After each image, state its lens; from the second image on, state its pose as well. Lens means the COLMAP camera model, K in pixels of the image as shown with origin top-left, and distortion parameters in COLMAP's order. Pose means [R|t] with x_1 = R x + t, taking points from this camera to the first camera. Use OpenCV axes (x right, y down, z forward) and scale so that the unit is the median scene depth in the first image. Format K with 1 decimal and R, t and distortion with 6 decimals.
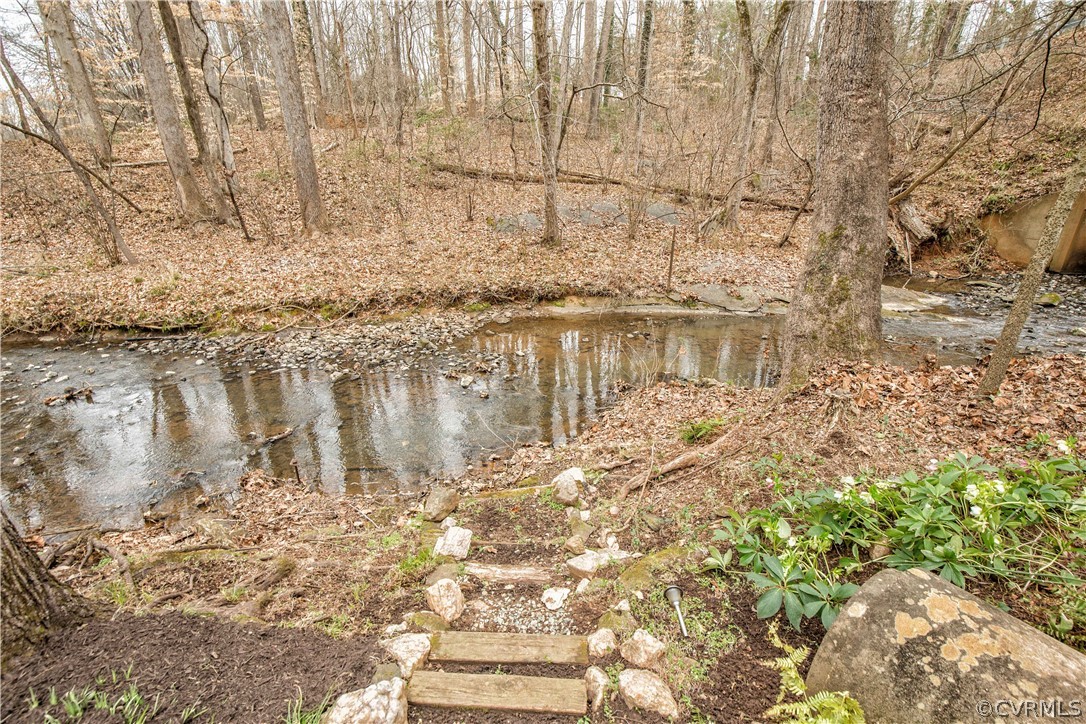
lens RADIAL K [[510.8, 0, 546.9], [0, 510.8, 369.0], [0, 0, 1]] dist [-0.037567, 0.009672]
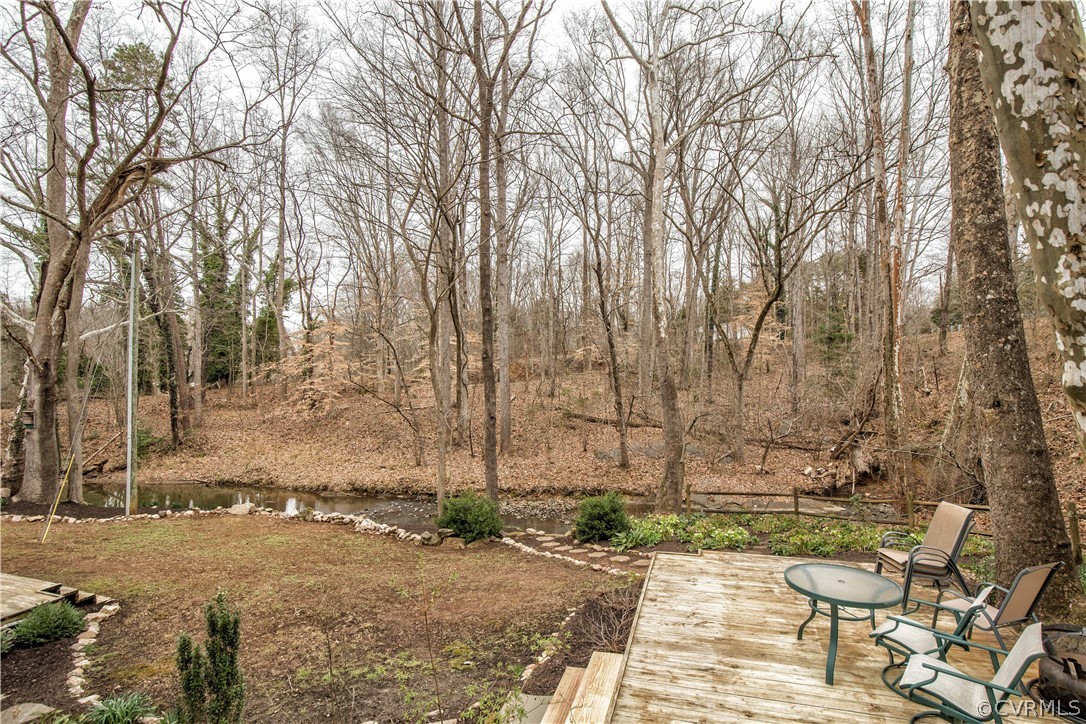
lens RADIAL K [[510.8, 0, 546.9], [0, 510.8, 369.0], [0, 0, 1]] dist [-0.037567, 0.009672]
pose [[0.963109, 0.000031, -0.269112, 0.289491], [-0.103553, 0.923045, -0.370491, 0.177861], [0.248391, 0.384691, 0.888997, -1.070027]]
